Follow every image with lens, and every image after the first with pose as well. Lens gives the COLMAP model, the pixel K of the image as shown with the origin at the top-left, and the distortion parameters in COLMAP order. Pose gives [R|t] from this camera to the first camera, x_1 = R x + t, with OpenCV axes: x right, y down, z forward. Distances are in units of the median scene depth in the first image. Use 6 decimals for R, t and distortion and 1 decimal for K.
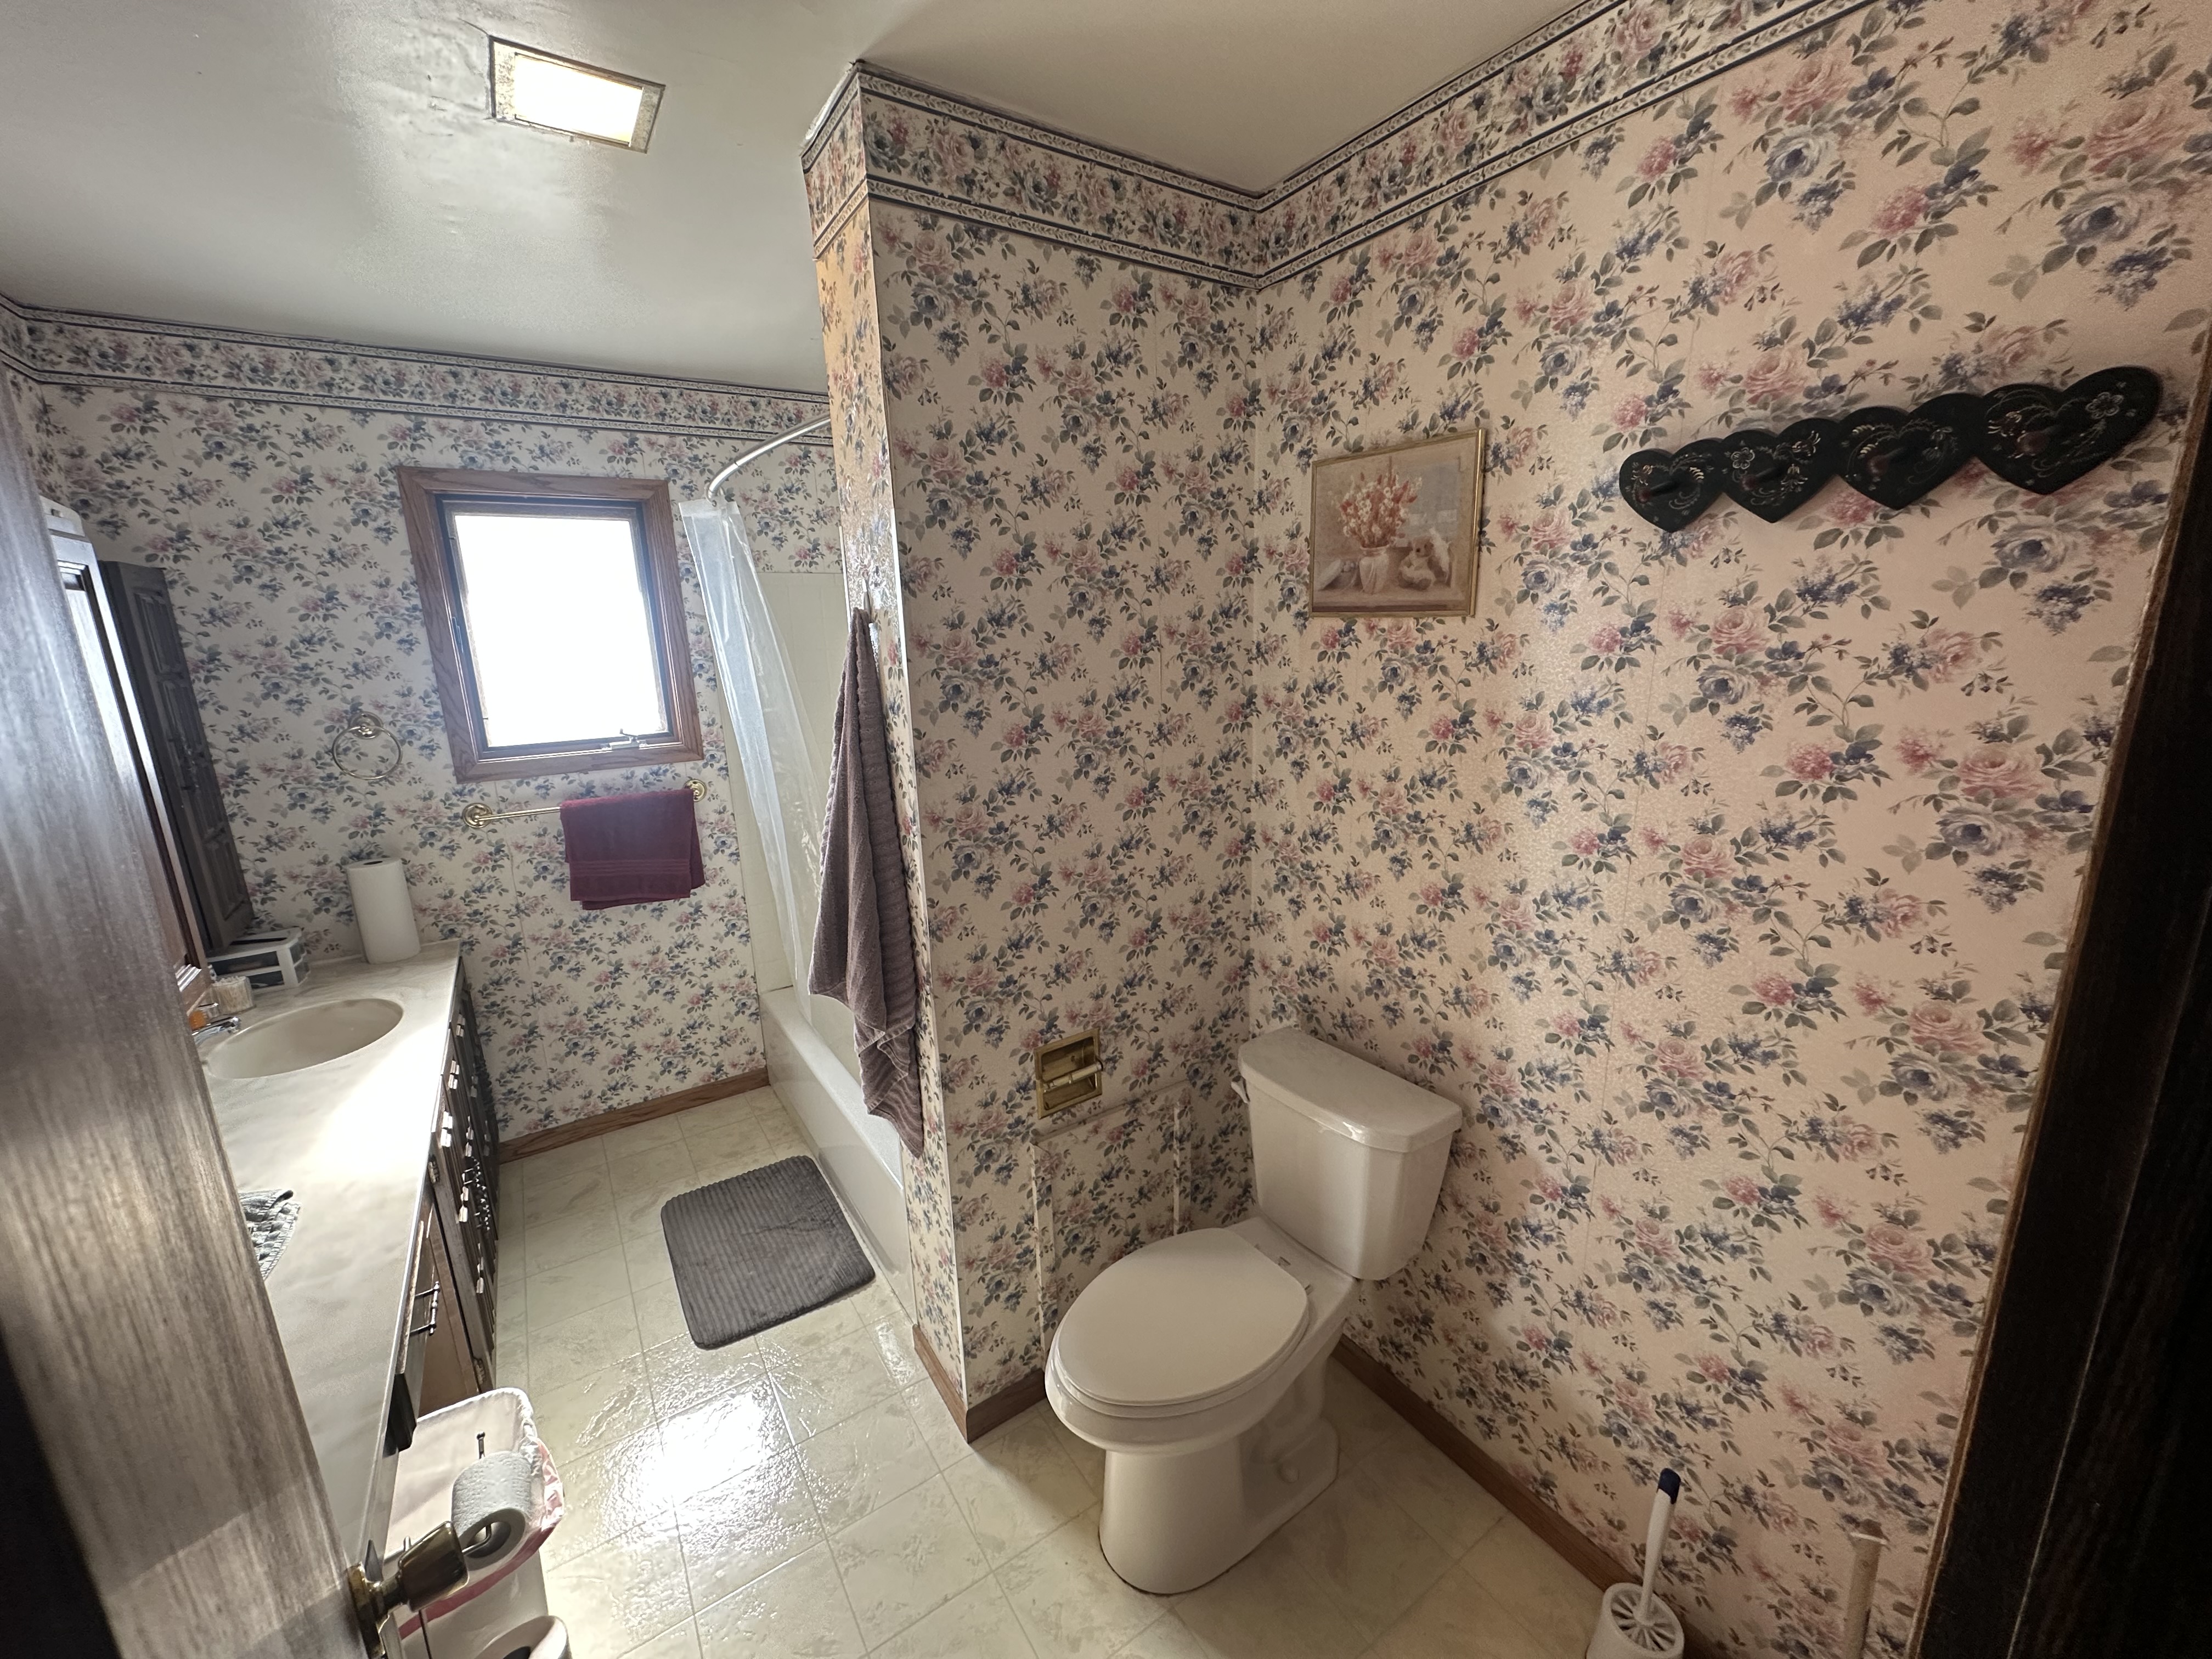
lens RADIAL K [[878.7, 0, 1106.0], [0, 878.7, 829.5], [0, 0, 1]] dist [-0.001942, 0.000248]
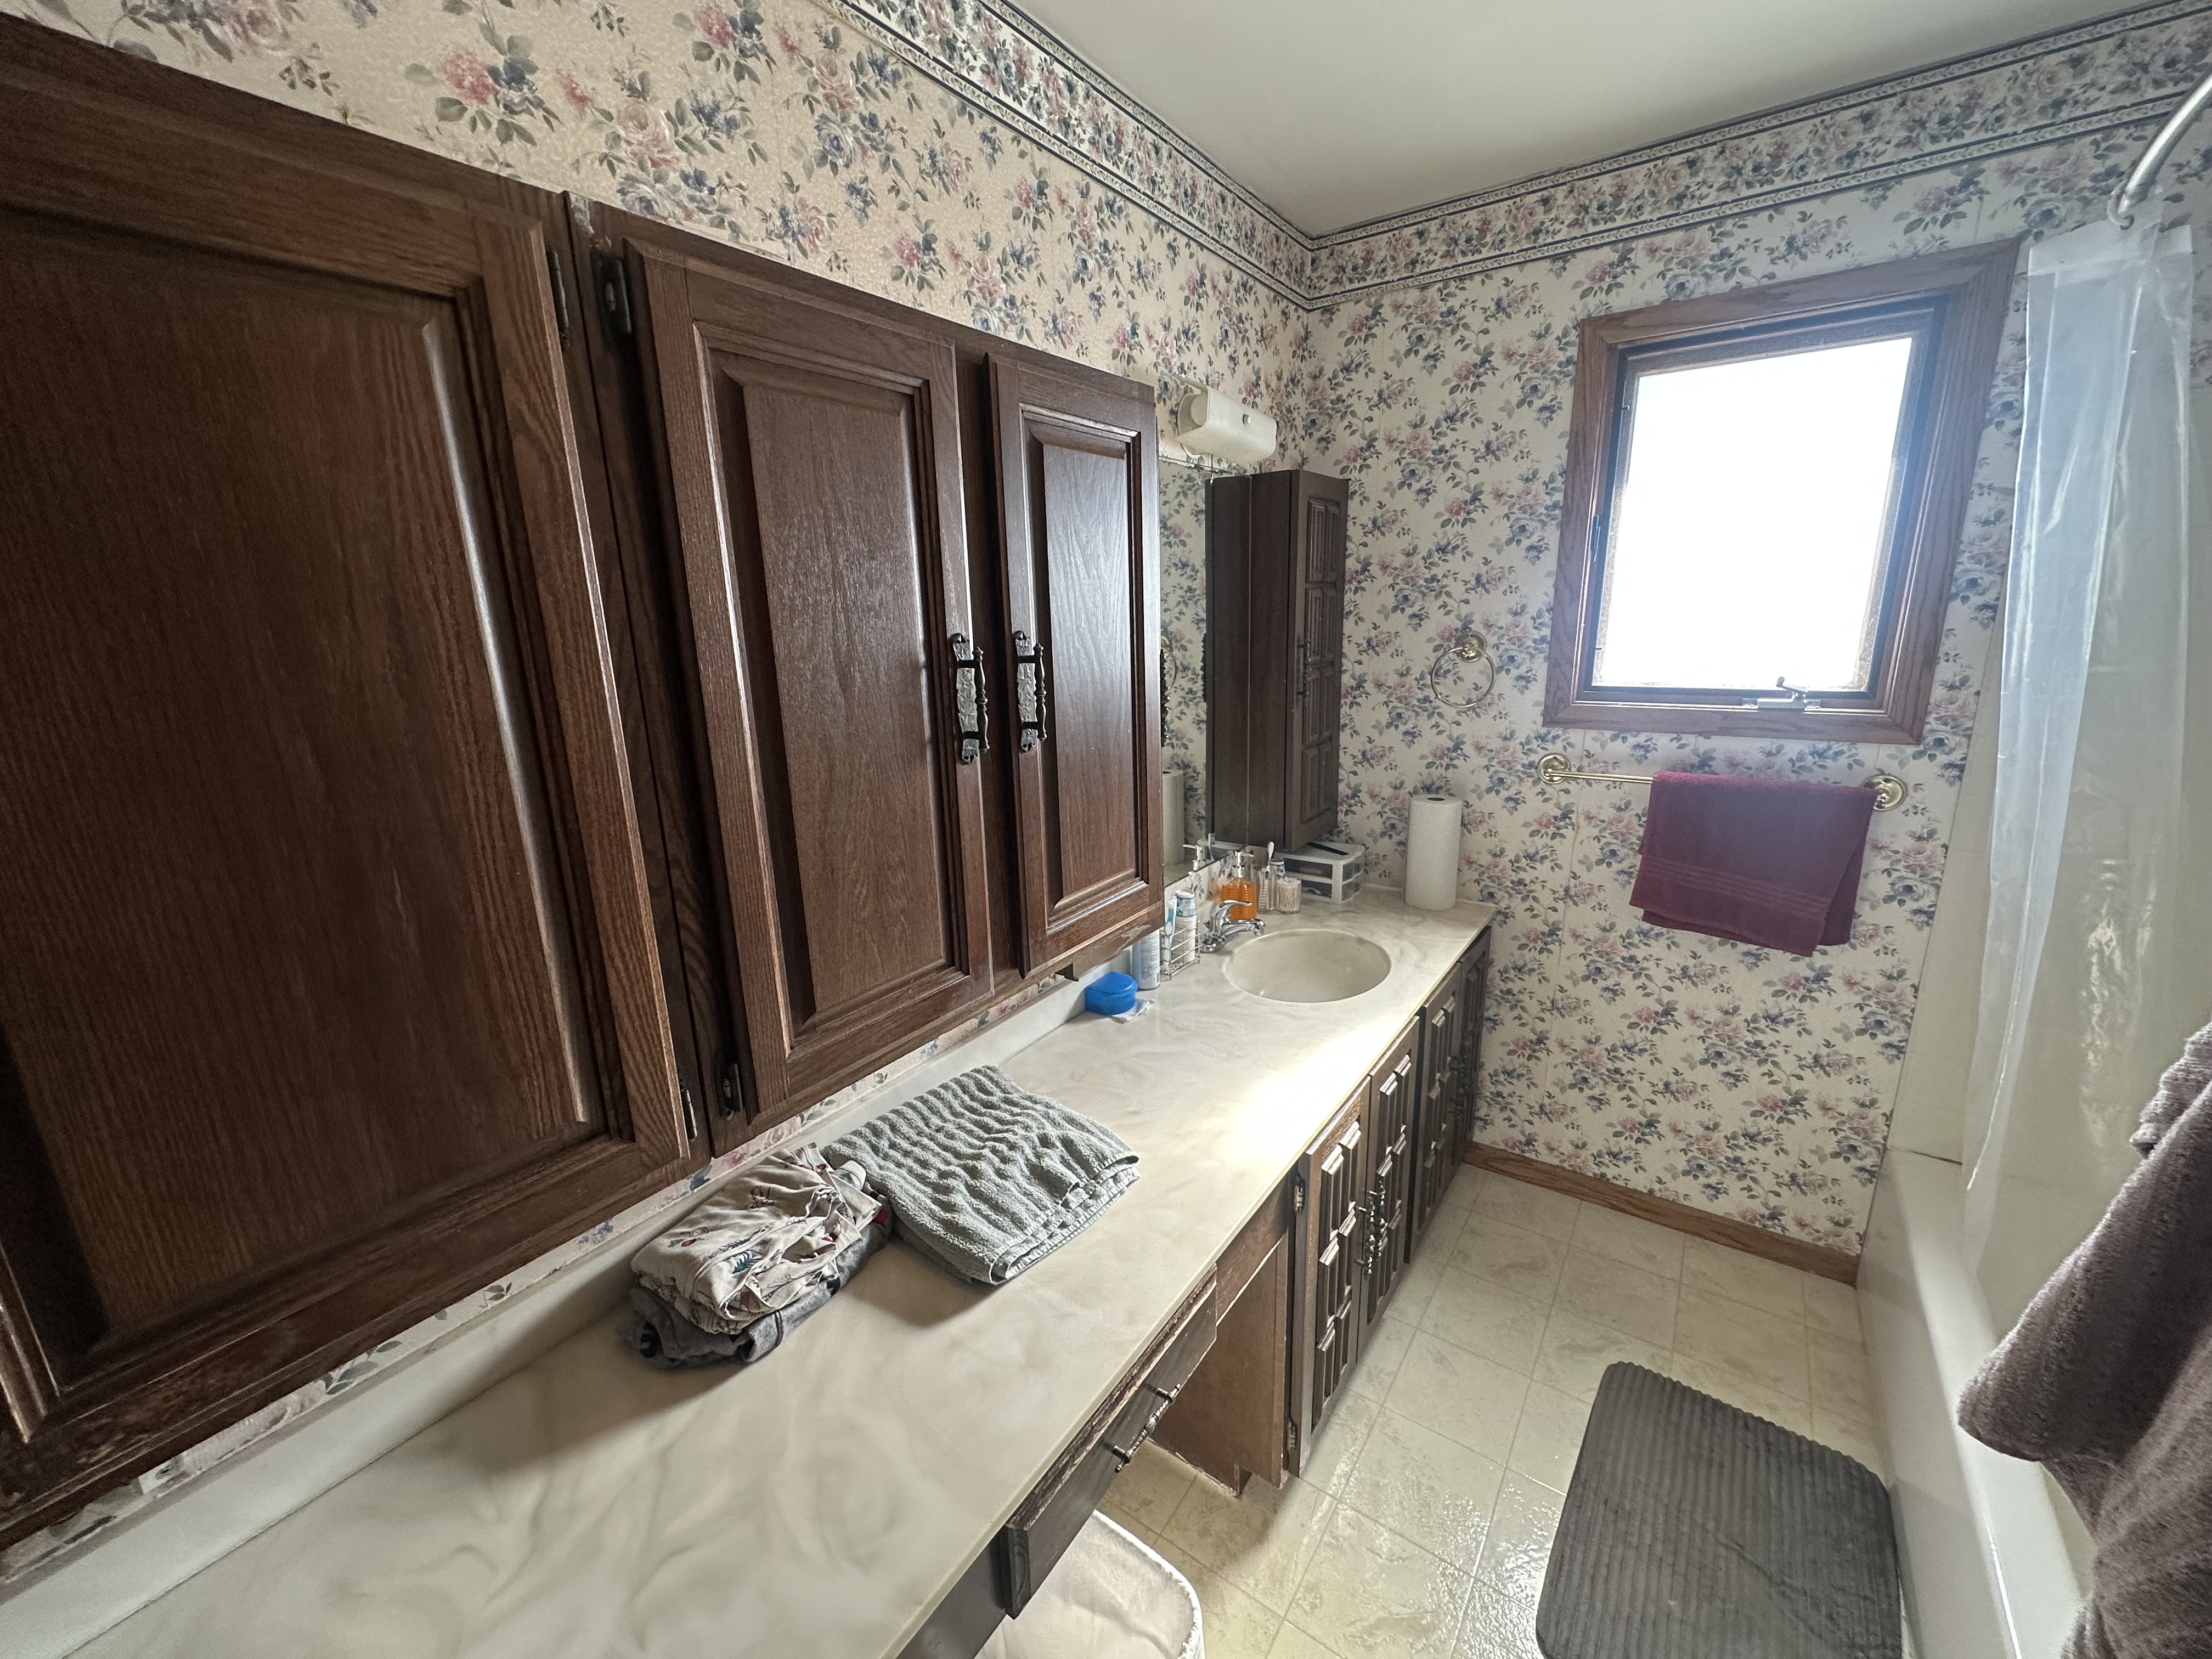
lens RADIAL K [[878.7, 0, 1106.0], [0, 878.7, 829.5], [0, 0, 1]] dist [-0.001942, 0.000248]
pose [[0.348556, 0.251320, -0.902966, -0.114258], [-0.191276, 0.962180, 0.193966, -0.038602], [0.917563, 0.105108, 0.383445, 0.310372]]
